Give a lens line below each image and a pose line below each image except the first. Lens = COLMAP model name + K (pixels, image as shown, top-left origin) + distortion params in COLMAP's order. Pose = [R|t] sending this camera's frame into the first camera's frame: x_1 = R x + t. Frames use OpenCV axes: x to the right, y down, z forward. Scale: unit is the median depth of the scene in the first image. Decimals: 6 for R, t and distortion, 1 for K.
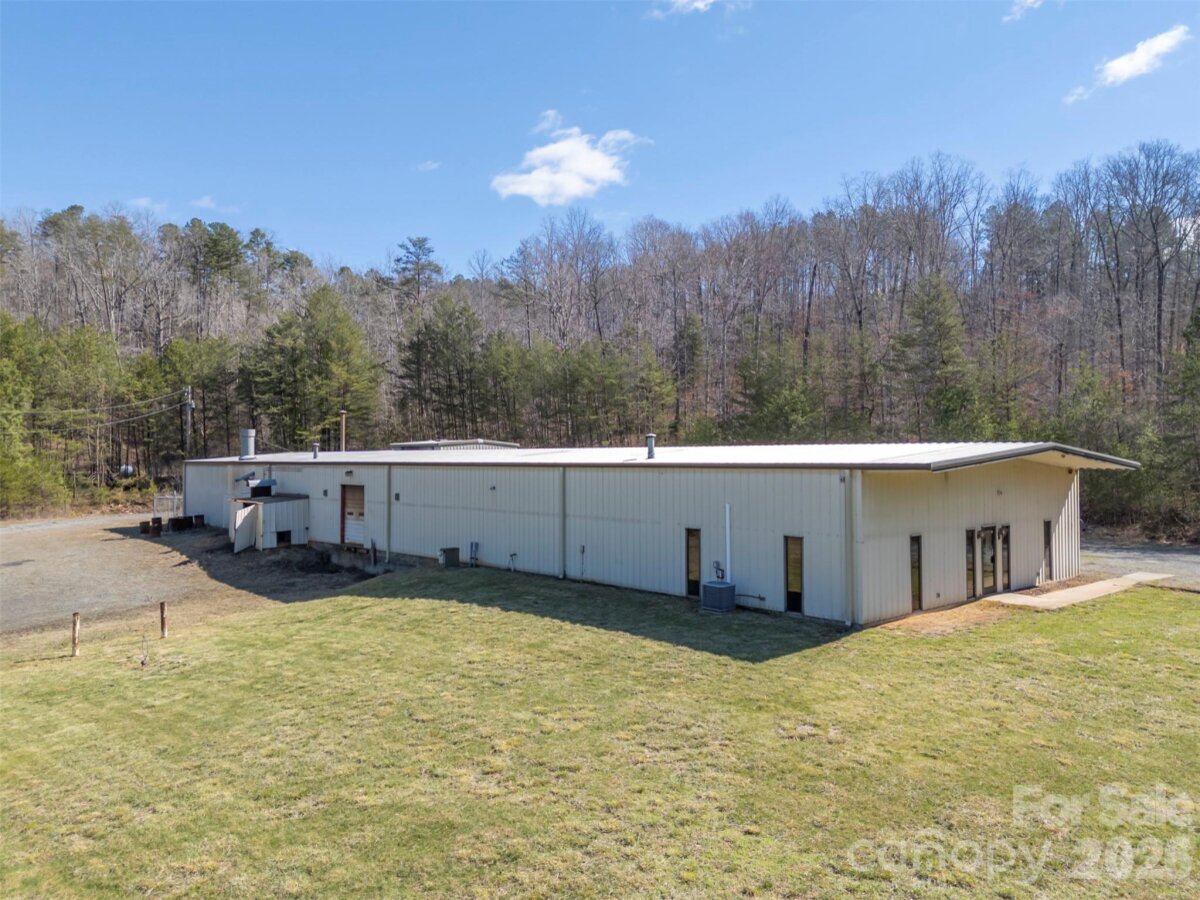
lens RADIAL K [[879.7, 0, 613.2], [0, 879.7, 449.7], [0, 0, 1]] dist [0.089497, -0.067573]
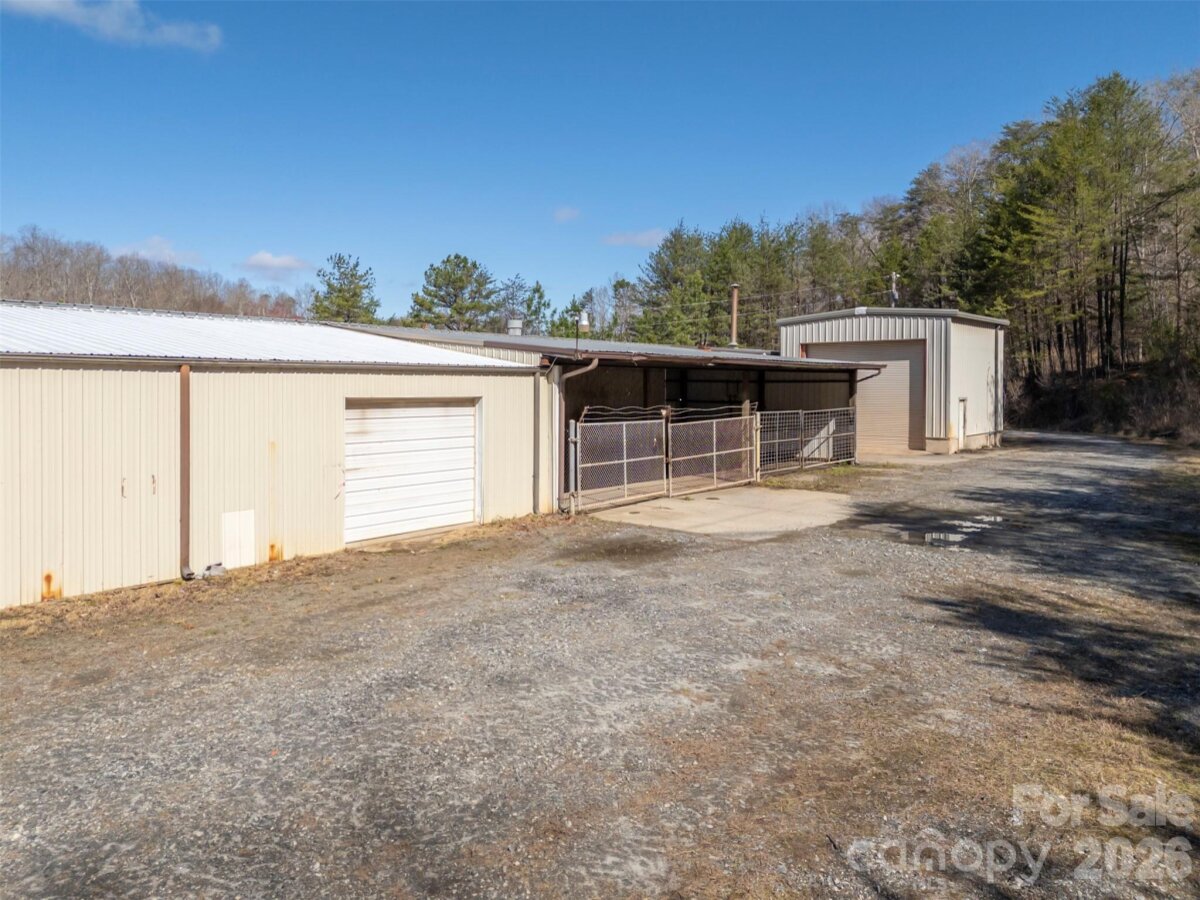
lens RADIAL K [[879.7, 0, 581.5], [0, 879.7, 412.7], [0, 0, 1]] dist [0.089497, -0.067573]
pose [[0.122153, 0.029694, -0.992067, 0.359488], [0.012785, 0.999422, 0.031488, 0.032459], [0.992429, -0.016530, 0.121703, 0.762059]]
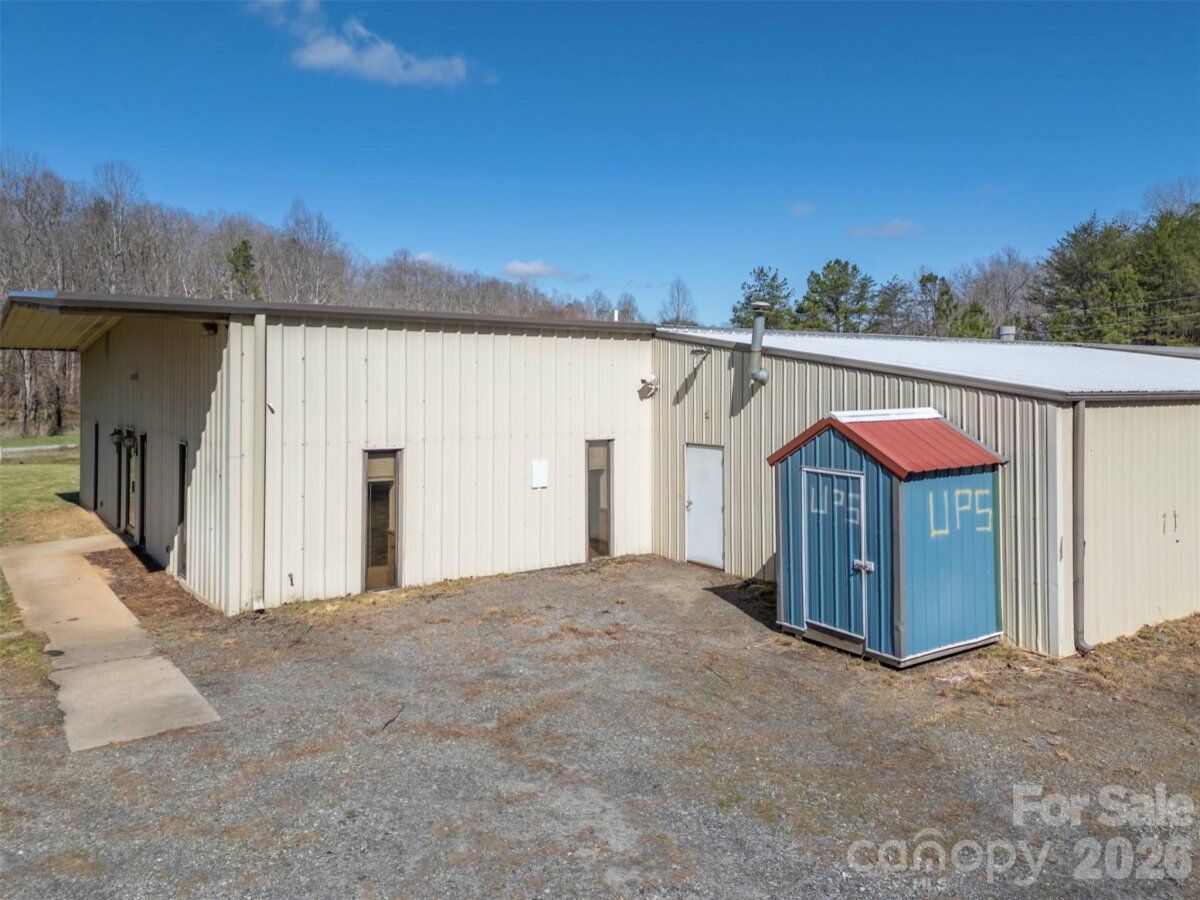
lens RADIAL K [[879.7, 0, 591.6], [0, 879.7, 397.3], [0, 0, 1]] dist [0.089497, -0.067573]
pose [[-0.141254, 0.013800, -0.989877, 0.409201], [0.018177, 0.999770, 0.011344, 0.023070], [0.989807, -0.016390, -0.141472, 0.570647]]
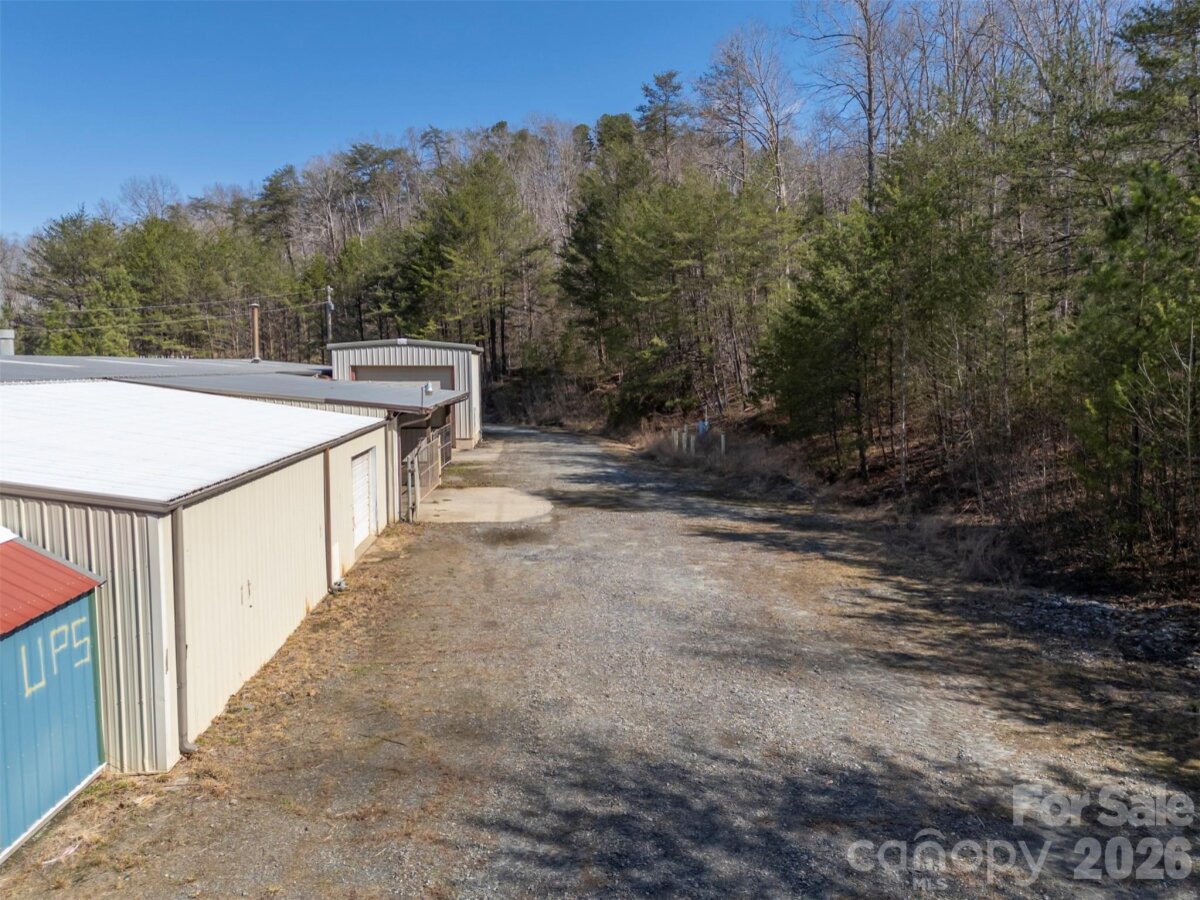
lens RADIAL K [[879.7, 0, 600.2], [0, 879.7, 456.5], [0, 0, 1]] dist [0.089497, -0.067573]
pose [[0.777315, 0.062923, -0.625957, 0.392931], [0.009834, 0.993649, 0.112097, 0.003305], [0.629035, -0.093290, 0.771759, 0.562143]]
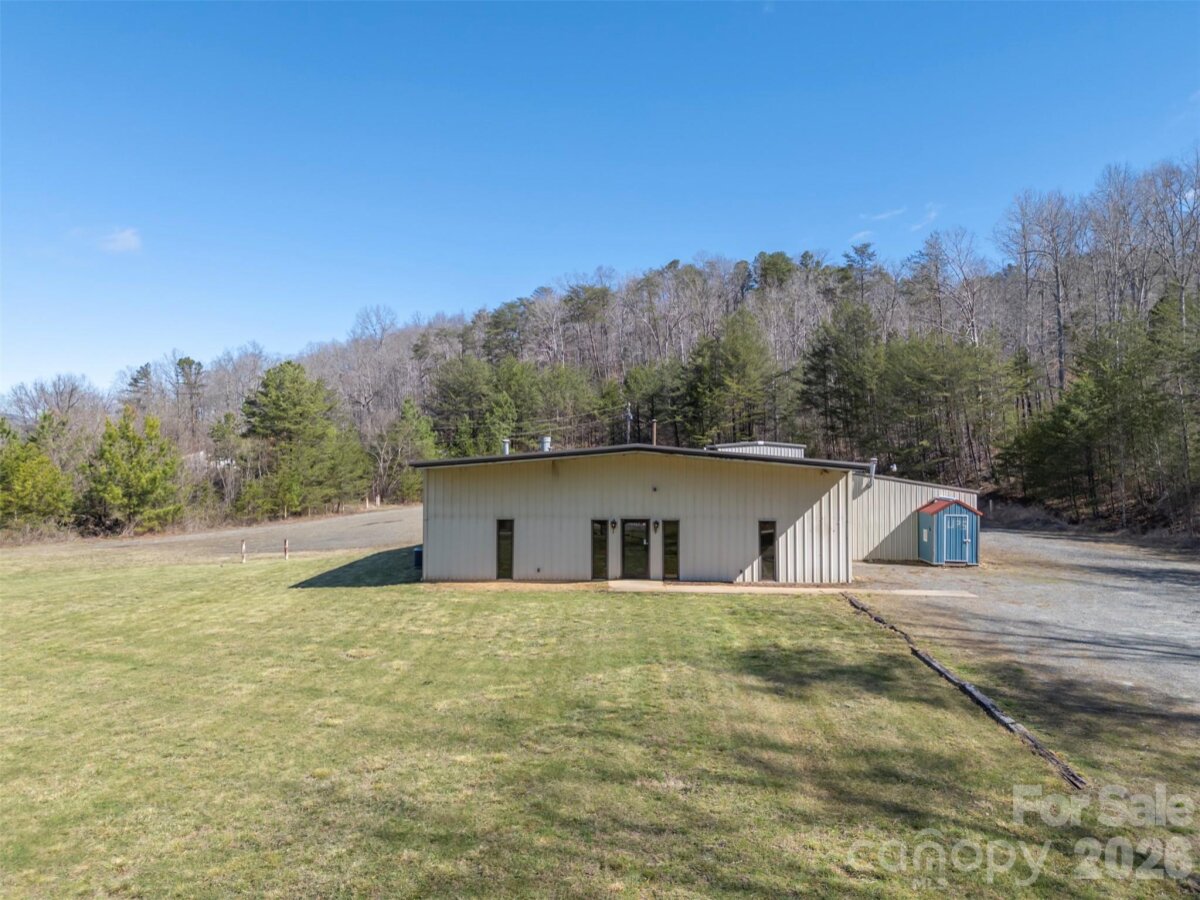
lens RADIAL K [[879.7, 0, 582.9], [0, 879.7, 448.1], [0, 0, 1]] dist [0.089497, -0.067573]
pose [[0.703604, -0.005685, -0.710569, 0.471519], [0.004109, 0.999984, -0.003933, 0.000156], [0.710580, -0.000153, 0.703616, 0.069559]]
